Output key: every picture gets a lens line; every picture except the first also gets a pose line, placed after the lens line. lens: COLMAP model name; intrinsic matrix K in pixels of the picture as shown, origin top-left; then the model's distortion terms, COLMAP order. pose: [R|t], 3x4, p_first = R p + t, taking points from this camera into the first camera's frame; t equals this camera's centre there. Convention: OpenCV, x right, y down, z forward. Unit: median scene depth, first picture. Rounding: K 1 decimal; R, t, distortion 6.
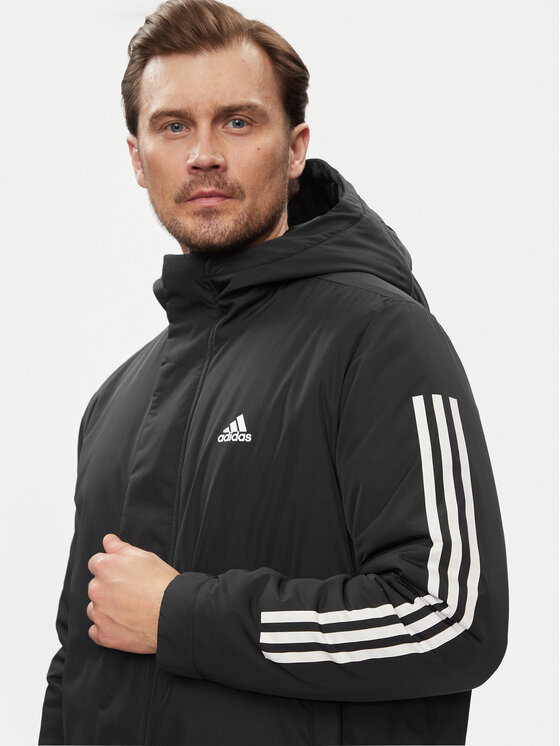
lens RADIAL K [[1475.2, 0, 280.0], [0, 1475.2, 372.8], [0, 0, 1]] dist [-0.388026, 0.000000]
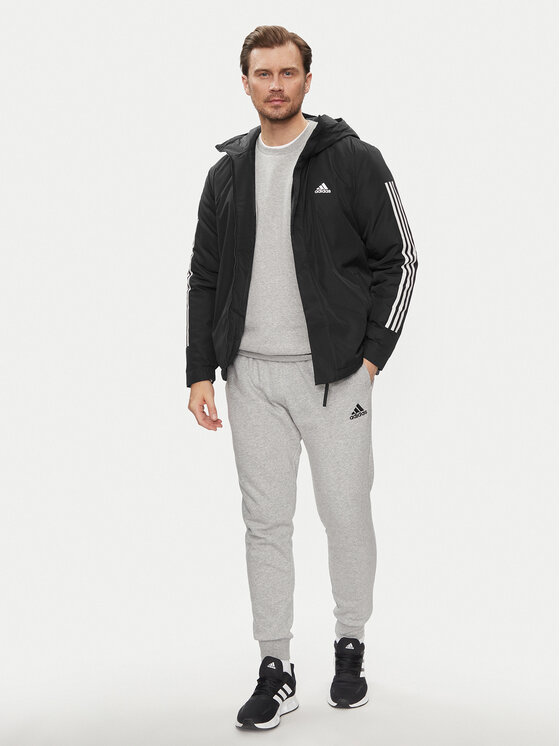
lens RADIAL K [[1050.7, 0, 279.7], [0, 1050.7, 372.7], [0, 0, 1]] dist [-0.046108, 0.000000]
pose [[0.994749, -0.041549, 0.093526, -0.252669], [0.019541, 0.974175, 0.224945, -0.065359], [-0.100457, -0.221936, 0.969872, -1.048595]]
